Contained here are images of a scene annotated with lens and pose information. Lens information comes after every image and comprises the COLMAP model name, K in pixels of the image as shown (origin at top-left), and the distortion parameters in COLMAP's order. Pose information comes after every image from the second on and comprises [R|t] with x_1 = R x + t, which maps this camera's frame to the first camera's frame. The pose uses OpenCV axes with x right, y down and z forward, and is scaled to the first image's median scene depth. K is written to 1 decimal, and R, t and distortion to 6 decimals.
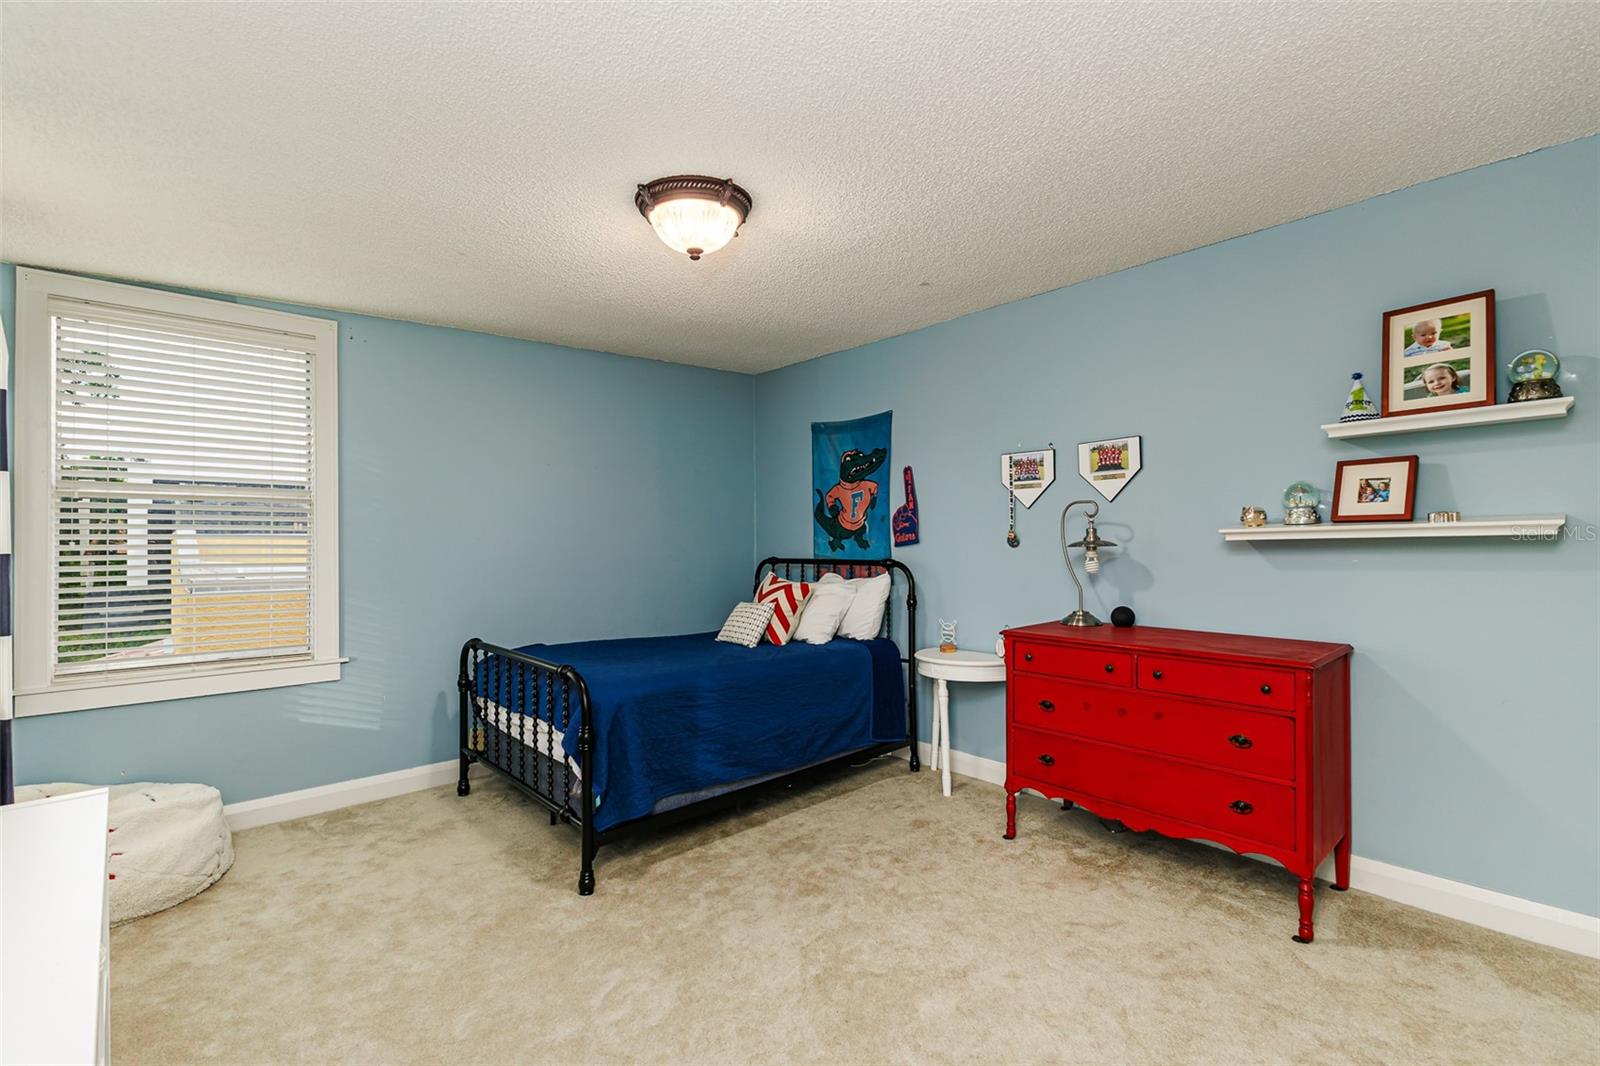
lens RADIAL K [[707.3, 0, 803.0], [0, 707.3, 532.1], [0, 0, 1]] dist [0.001189, 0.000485]
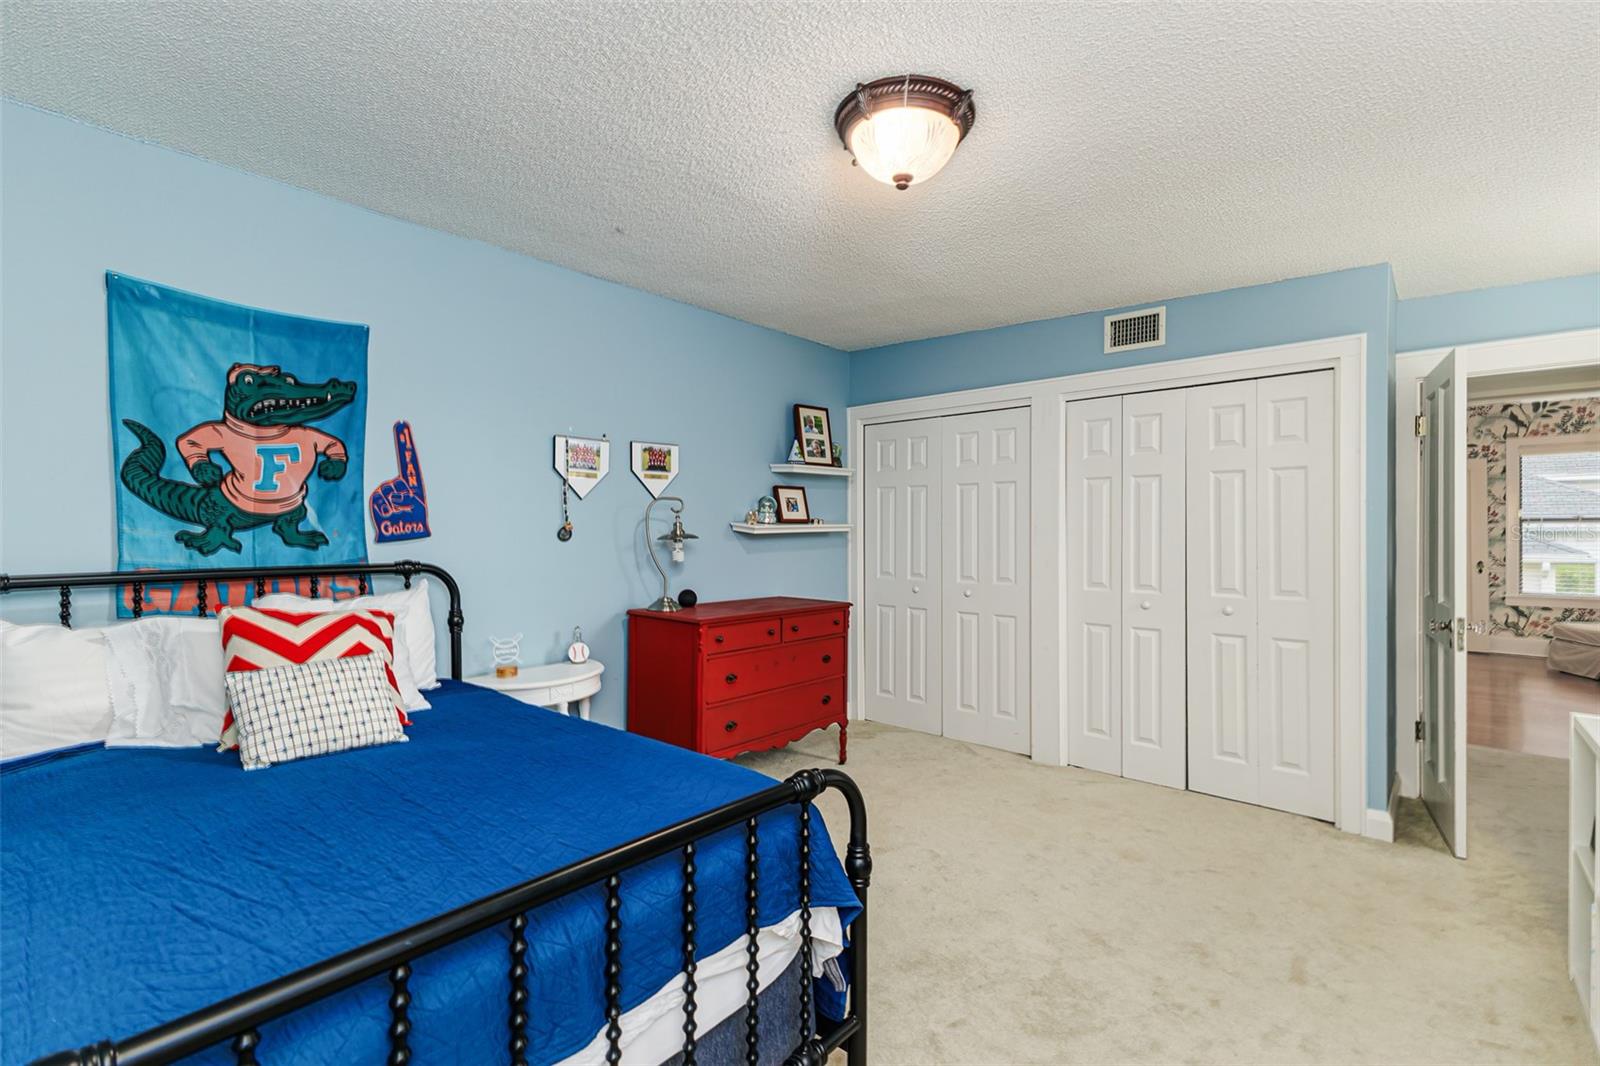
lens RADIAL K [[707.3, 0, 802.8], [0, 707.3, 537.0], [0, 0, 1]] dist [0.001189, 0.000485]
pose [[-0.100470, -0.002952, 0.994936, -0.555940], [-0.011632, 0.999931, 0.001792, 0.010018], [-0.994872, -0.011393, -0.100497, 0.696026]]
